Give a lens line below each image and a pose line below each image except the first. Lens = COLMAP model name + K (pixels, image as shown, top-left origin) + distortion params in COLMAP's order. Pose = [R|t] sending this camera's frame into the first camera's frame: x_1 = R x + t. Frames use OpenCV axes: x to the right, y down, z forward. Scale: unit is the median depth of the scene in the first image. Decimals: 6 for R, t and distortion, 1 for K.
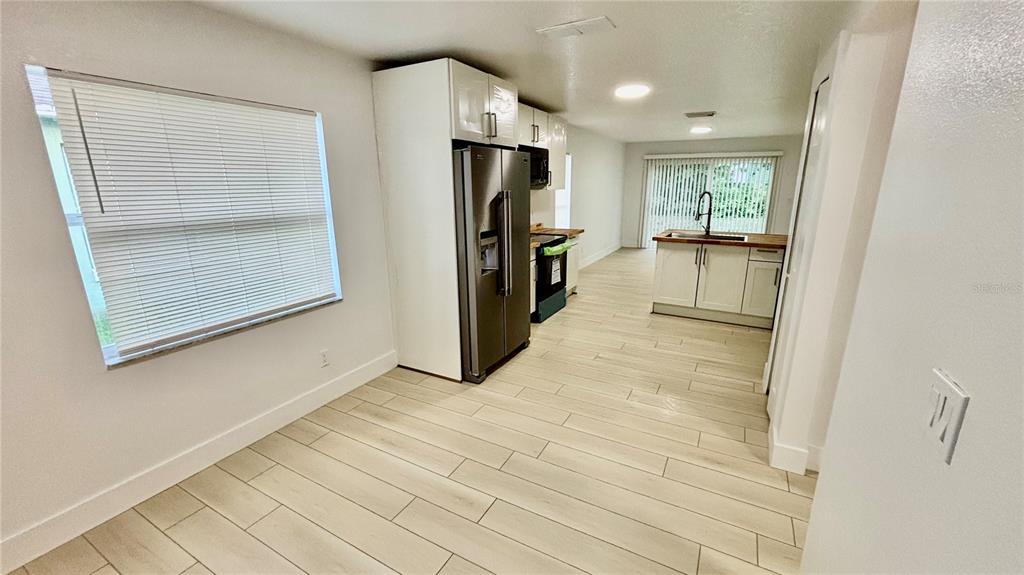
lens RADIAL K [[412.9, 0, 513.7], [0, 412.9, 286.1], [0, 0, 1]] dist [0.005805, -0.001610]
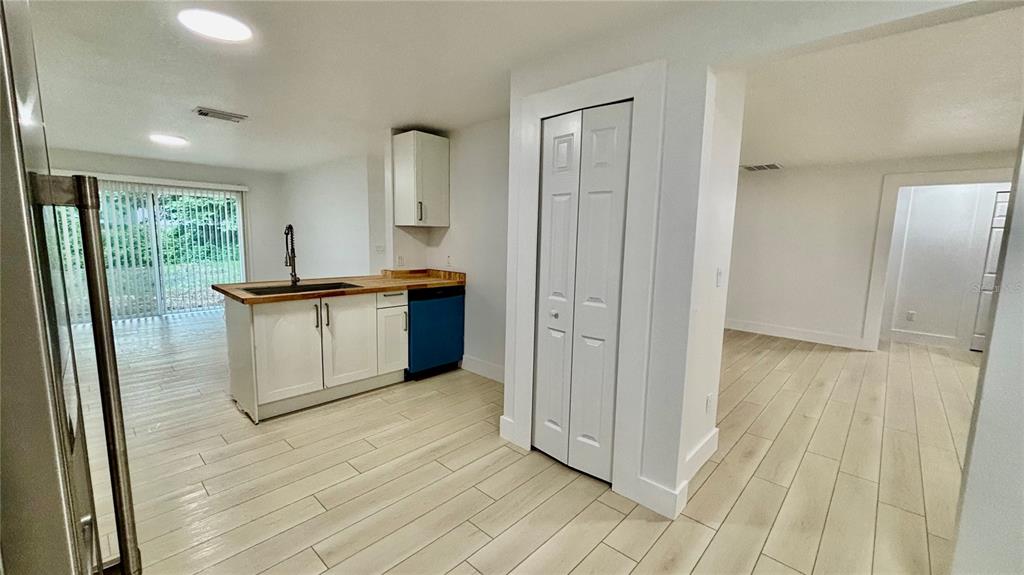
lens RADIAL K [[412.9, 0, 511.9], [0, 412.9, 286.8], [0, 0, 1]] dist [0.005805, -0.001610]
pose [[0.258495, -0.114492, 0.959204, -0.136790], [0.212828, 0.975303, 0.059059, -0.095041], [-0.942276, 0.188879, 0.276478, 0.507475]]
